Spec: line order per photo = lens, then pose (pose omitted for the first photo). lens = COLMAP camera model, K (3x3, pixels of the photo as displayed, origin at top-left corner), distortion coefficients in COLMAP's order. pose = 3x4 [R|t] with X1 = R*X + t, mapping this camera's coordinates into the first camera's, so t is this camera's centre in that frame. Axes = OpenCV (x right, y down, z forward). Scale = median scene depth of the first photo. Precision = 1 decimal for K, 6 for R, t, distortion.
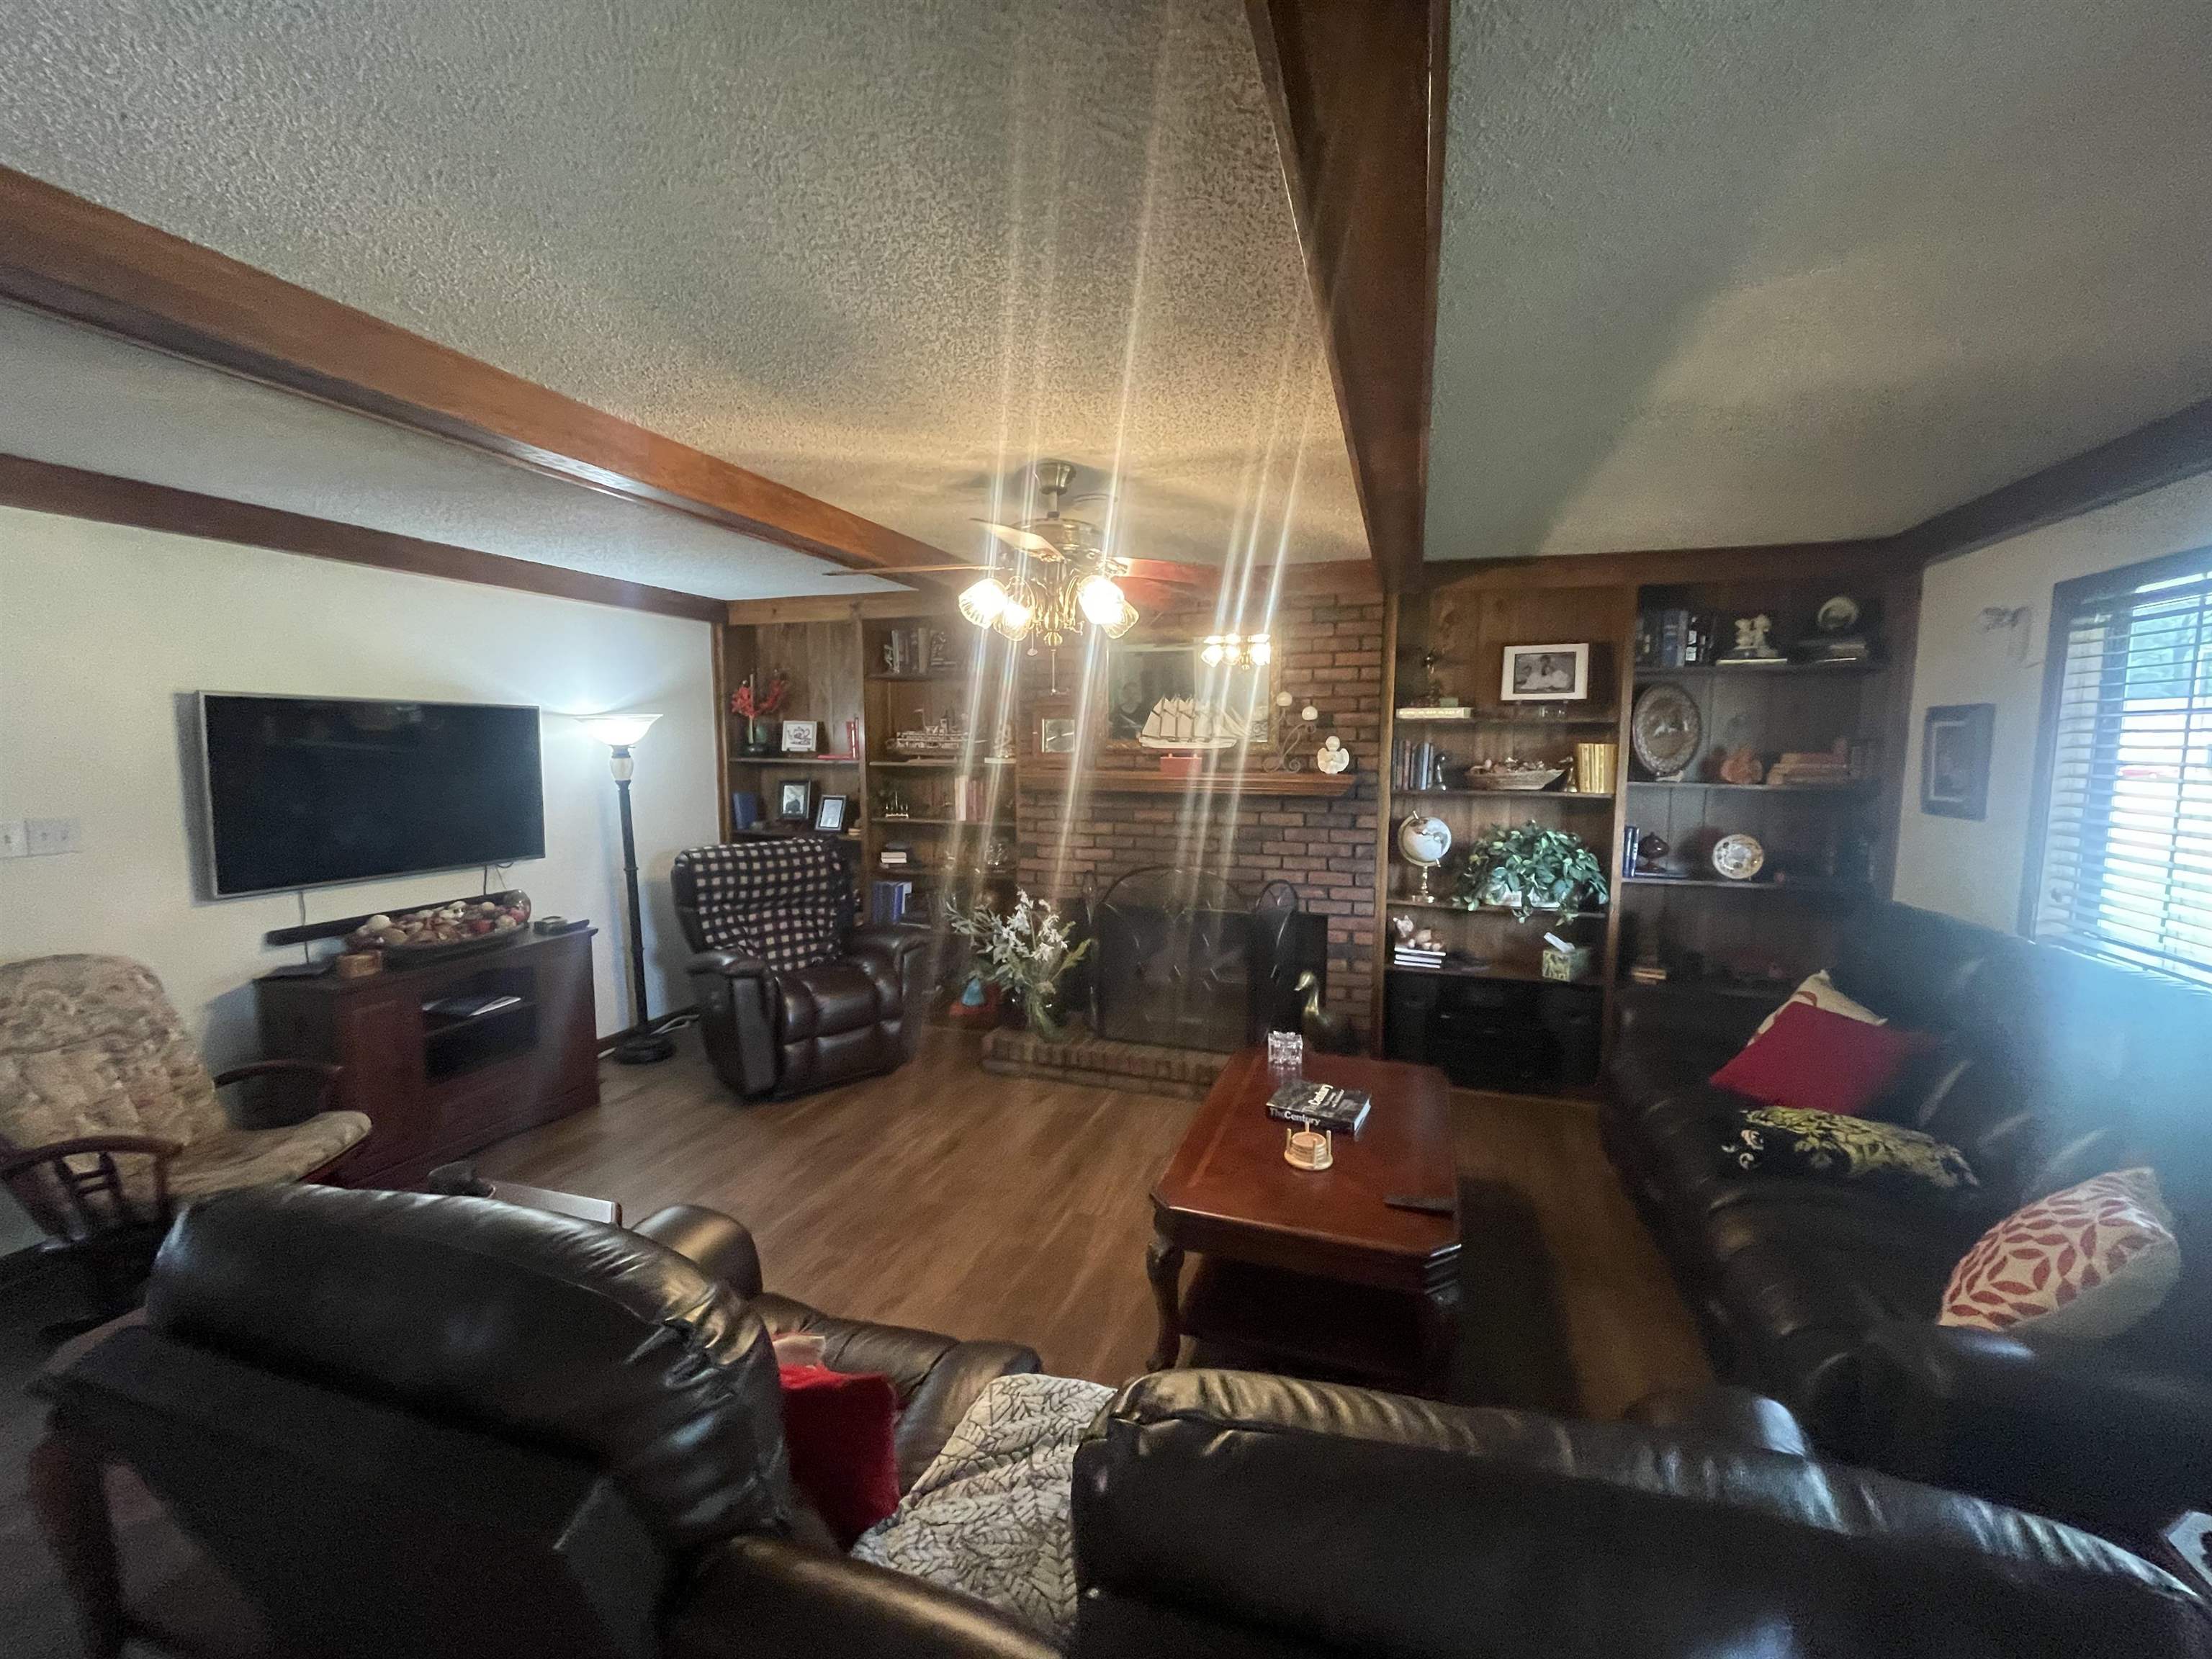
lens RADIAL K [[896.2, 0, 1109.5], [0, 896.2, 827.7], [0, 0, 1]] dist [0.001378, 0.000067]
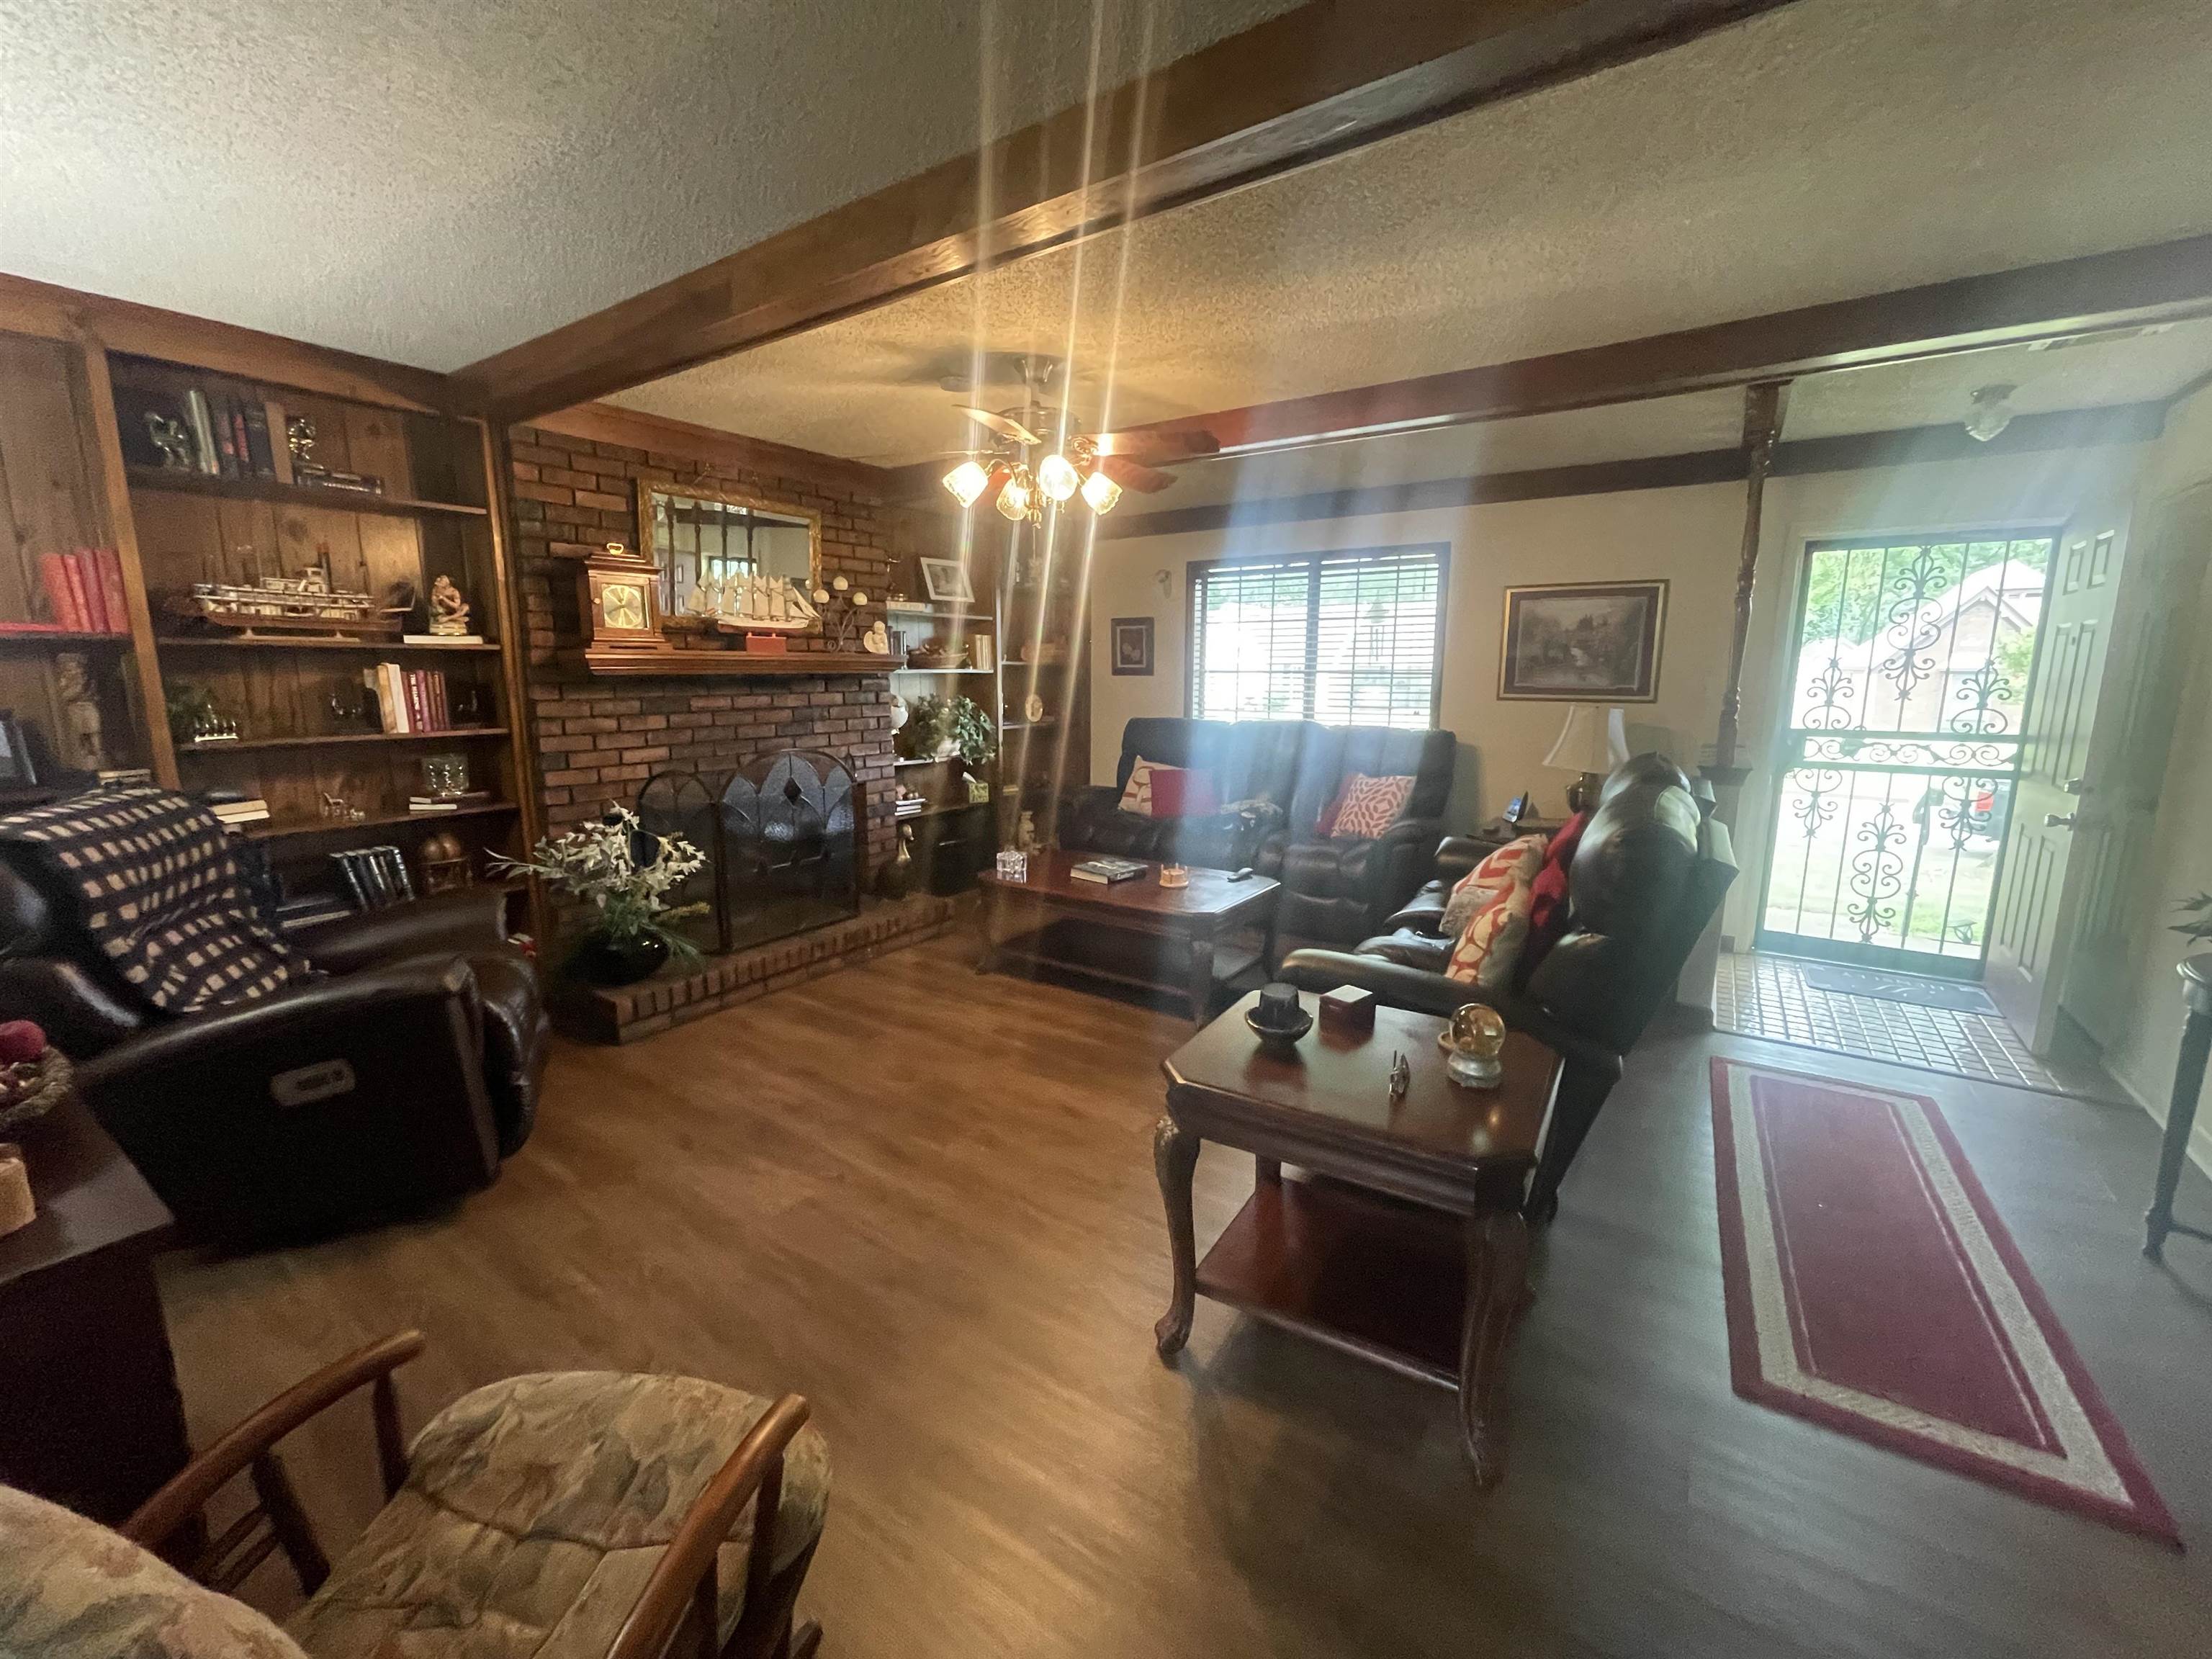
lens RADIAL K [[896.2, 0, 1108.5], [0, 896.2, 825.3], [0, 0, 1]] dist [0.001378, 0.000067]
pose [[0.270762, -0.171156, 0.947309, -0.767731], [0.089622, 0.984275, 0.152219, 0.006120], [-0.958465, 0.043684, 0.281843, 0.389640]]
